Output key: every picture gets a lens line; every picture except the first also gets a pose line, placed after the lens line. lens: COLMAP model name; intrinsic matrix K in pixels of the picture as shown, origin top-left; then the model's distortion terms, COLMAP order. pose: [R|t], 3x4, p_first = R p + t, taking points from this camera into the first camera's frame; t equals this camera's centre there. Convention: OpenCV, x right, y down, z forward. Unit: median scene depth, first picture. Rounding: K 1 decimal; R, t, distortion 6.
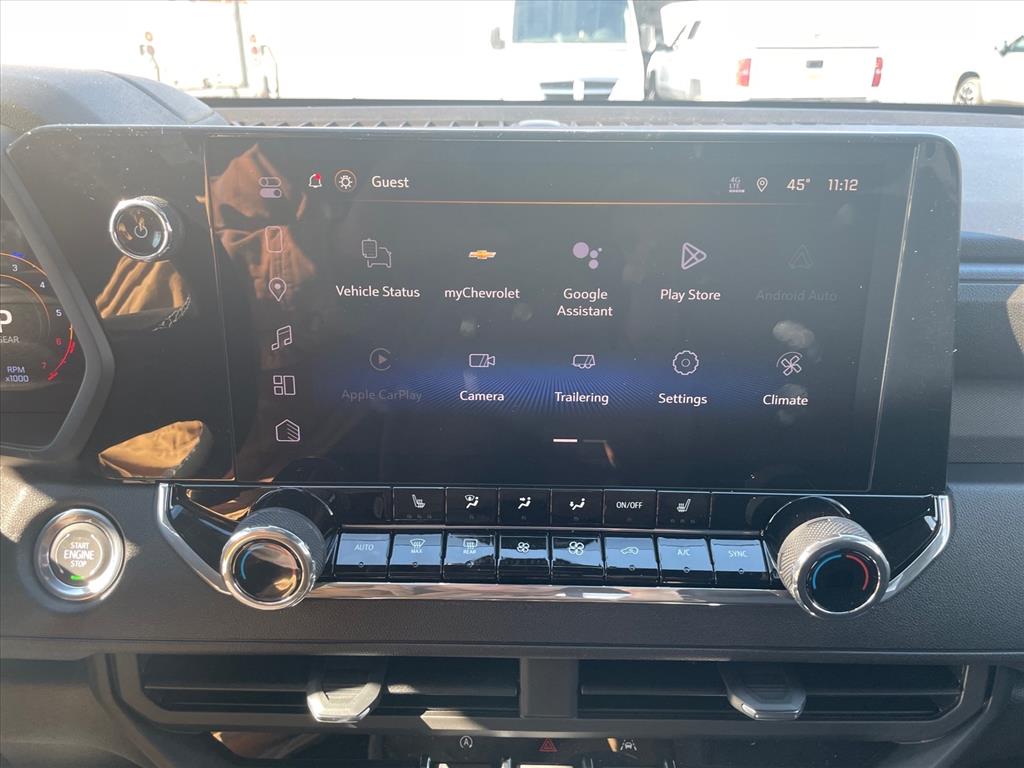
lens RADIAL K [[782.4, 0, 505.4], [0, 782.4, 382.1], [0, 0, 1]] dist [0.088197, -0.129276]
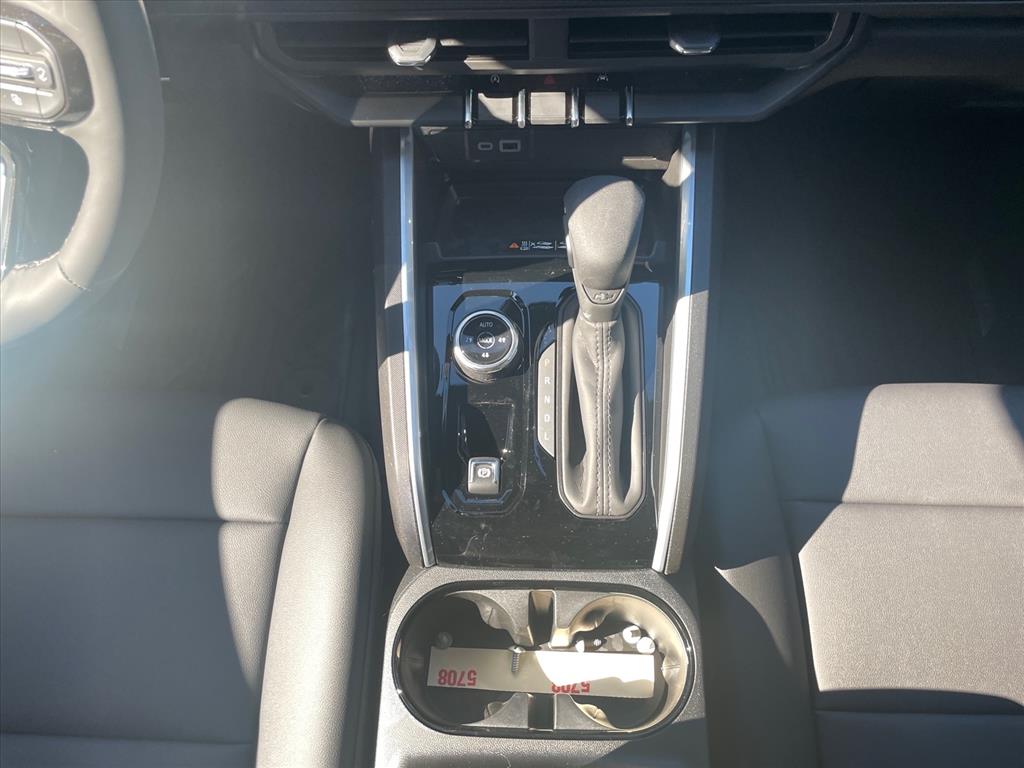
lens RADIAL K [[776.2, 0, 512.0], [0, 776.2, 384.0], [0, 0, 1]] dist [0.080542, -0.112992]
pose [[0.999056, -0.011390, -0.041928, 0.042091], [0.037050, 0.727391, 0.685222, -0.157866], [0.022694, -0.686128, 0.727126, -0.529177]]
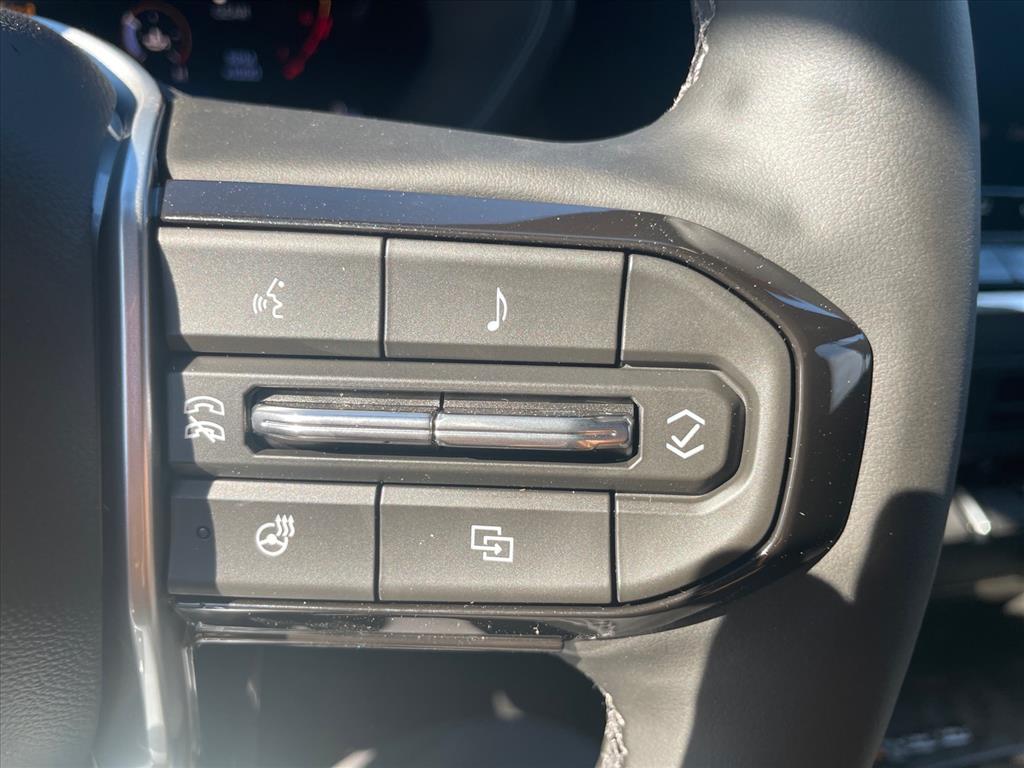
lens RADIAL K [[784.8, 0, 507.2], [0, 784.8, 376.2], [0, 0, 1]] dist [0.080208, -0.120027]
pose [[0.964573, -0.072921, 0.253539, -0.730610], [0.017475, 0.976590, 0.214397, 0.146293], [-0.263238, -0.202371, 0.943266, 0.237337]]
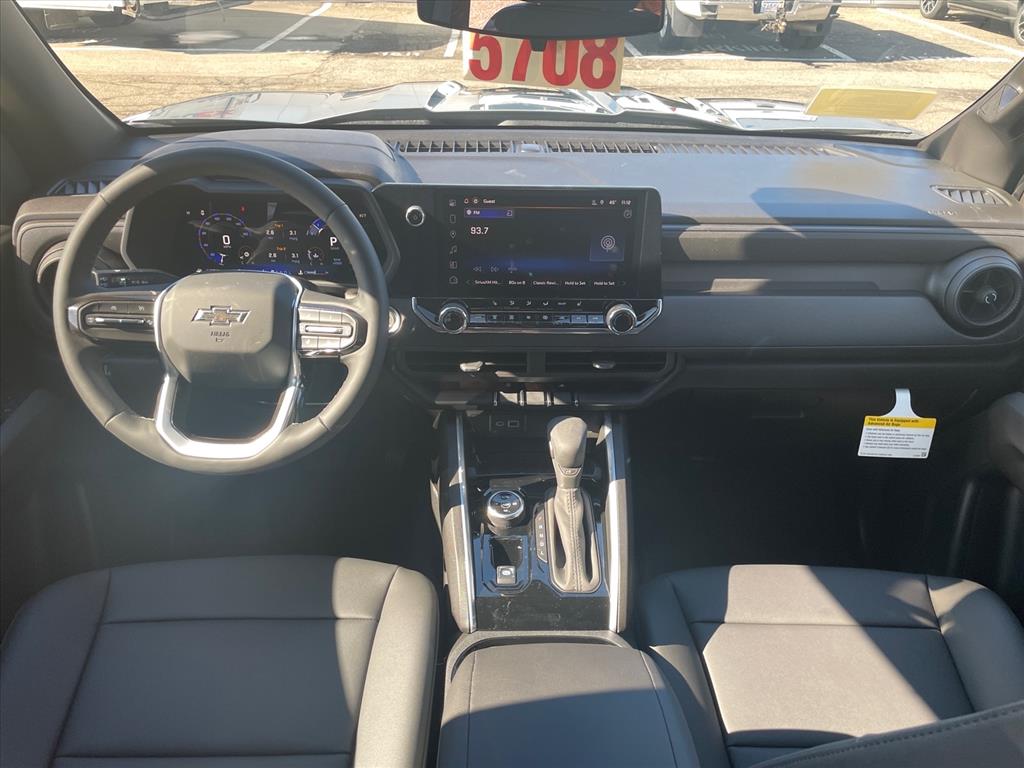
lens RADIAL K [[763.5, 0, 510.3], [0, 763.5, 395.3], [0, 0, 1]] dist [0.083640, -0.112377]
pose [[0.998998, -0.008964, 0.043844, -0.185507], [0.002162, 0.988257, 0.152783, 0.050671], [-0.044699, -0.152535, 0.987287, -2.051641]]
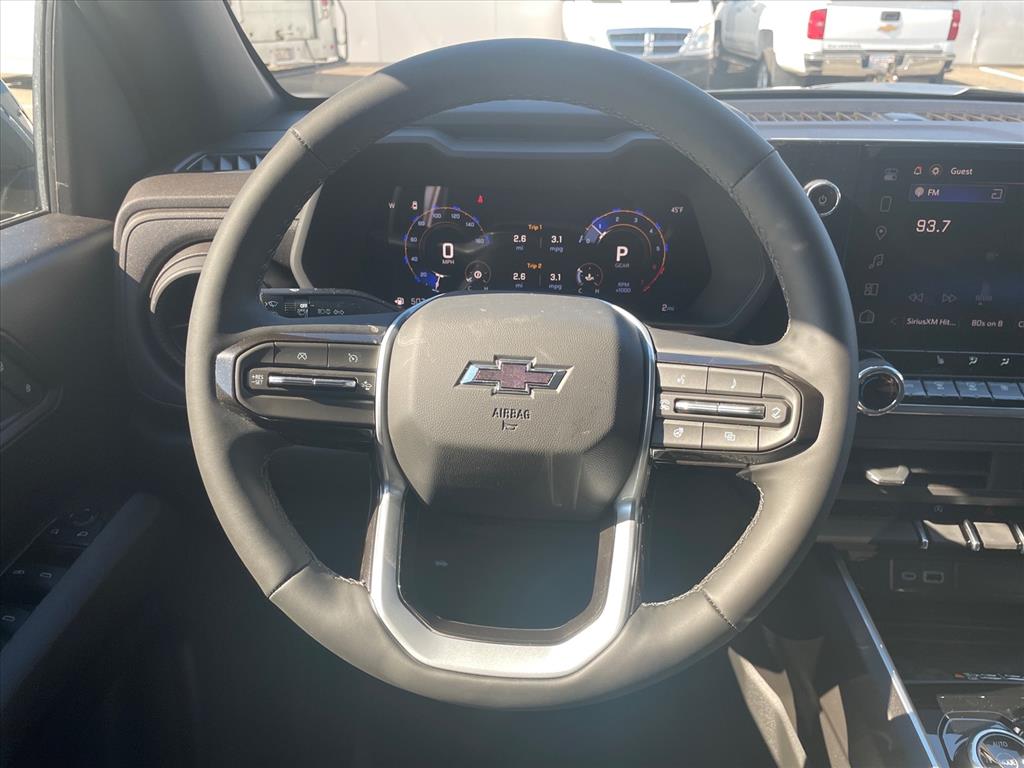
lens RADIAL K [[776.2, 0, 512.0], [0, 776.2, 384.0], [0, 0, 1]] dist [0.080542, -0.112992]
pose [[0.999008, 0.017763, -0.040827, -0.959924], [-0.015217, 0.997970, 0.061849, 0.112370], [0.041843, -0.061166, 0.997250, -0.732194]]
